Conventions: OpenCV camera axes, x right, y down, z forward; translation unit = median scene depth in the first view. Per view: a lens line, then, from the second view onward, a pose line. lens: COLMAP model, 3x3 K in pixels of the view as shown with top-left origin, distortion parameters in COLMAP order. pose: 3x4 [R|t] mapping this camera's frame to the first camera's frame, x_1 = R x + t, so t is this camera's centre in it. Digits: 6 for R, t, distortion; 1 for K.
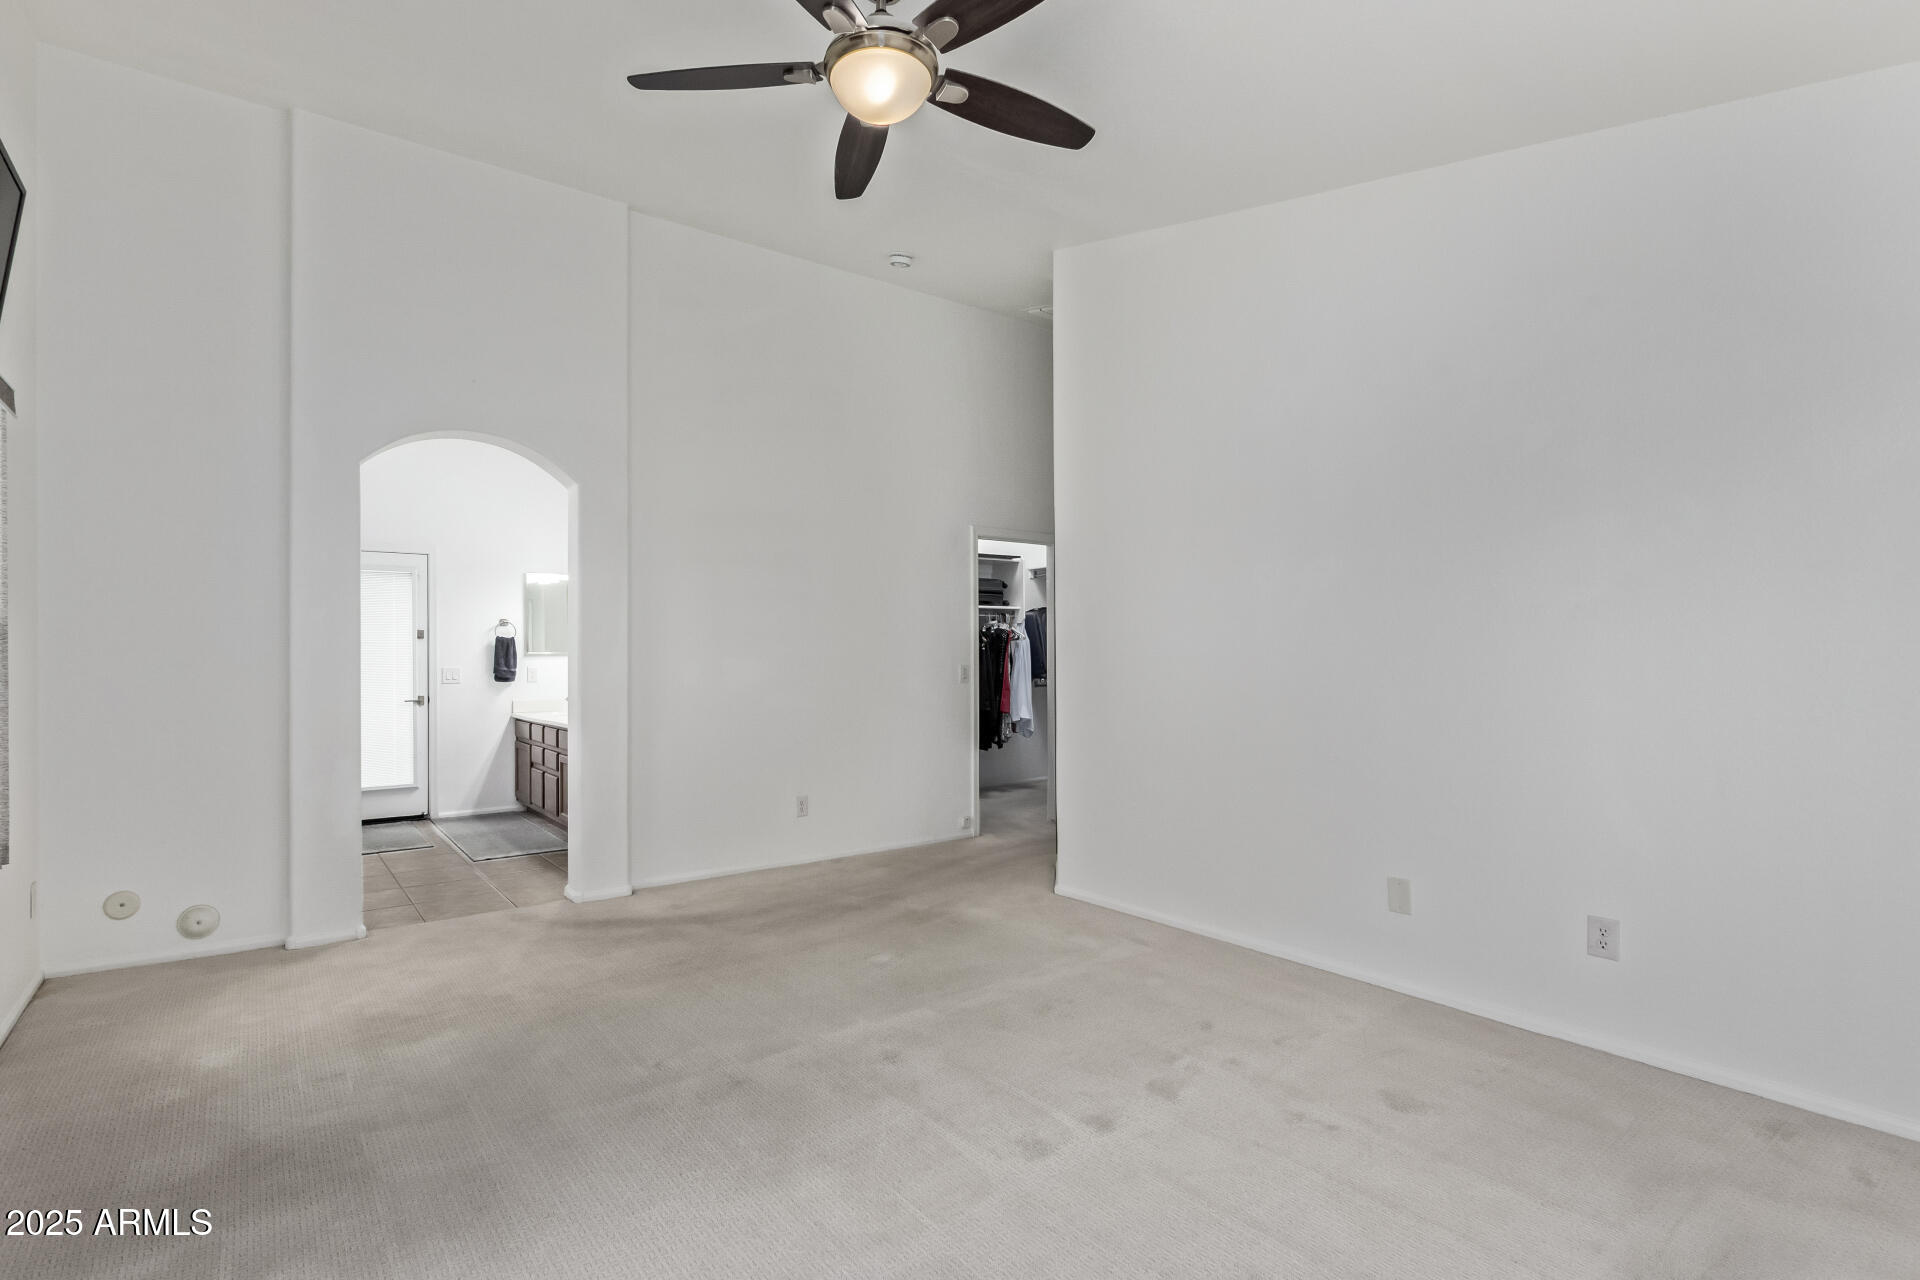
lens RADIAL K [[898.2, 0, 960.6], [0, 898.2, 649.3], [0, 0, 1]] dist [0.001880, 0.000081]
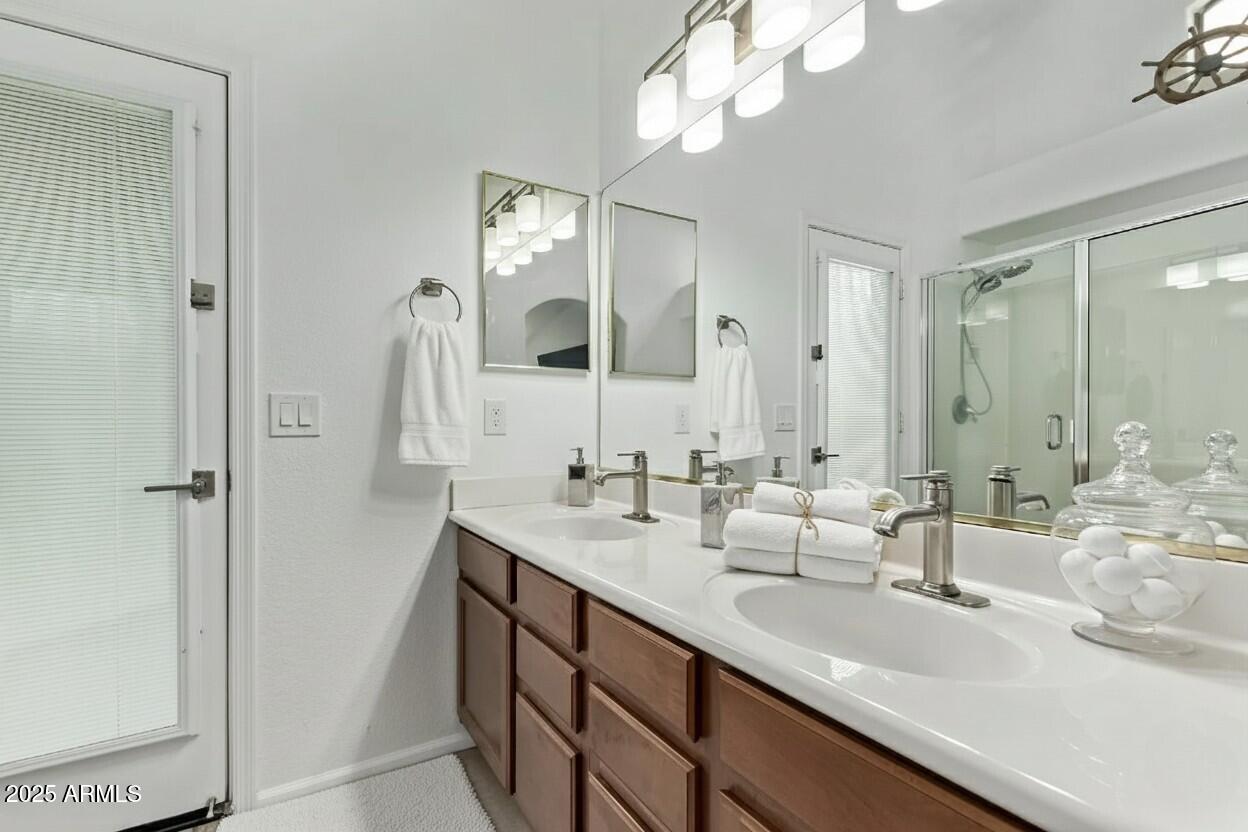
lens RADIAL K [[570.5, 0, 621.7], [0, 570.5, 420.7], [0, 0, 1]] dist [0.001064, 0.000063]
pose [[0.994807, 0.007475, 0.101500, -0.461769], [-0.007736, 0.999968, 0.002177, 0.030088], [-0.101481, -0.002951, 0.994833, 0.763448]]
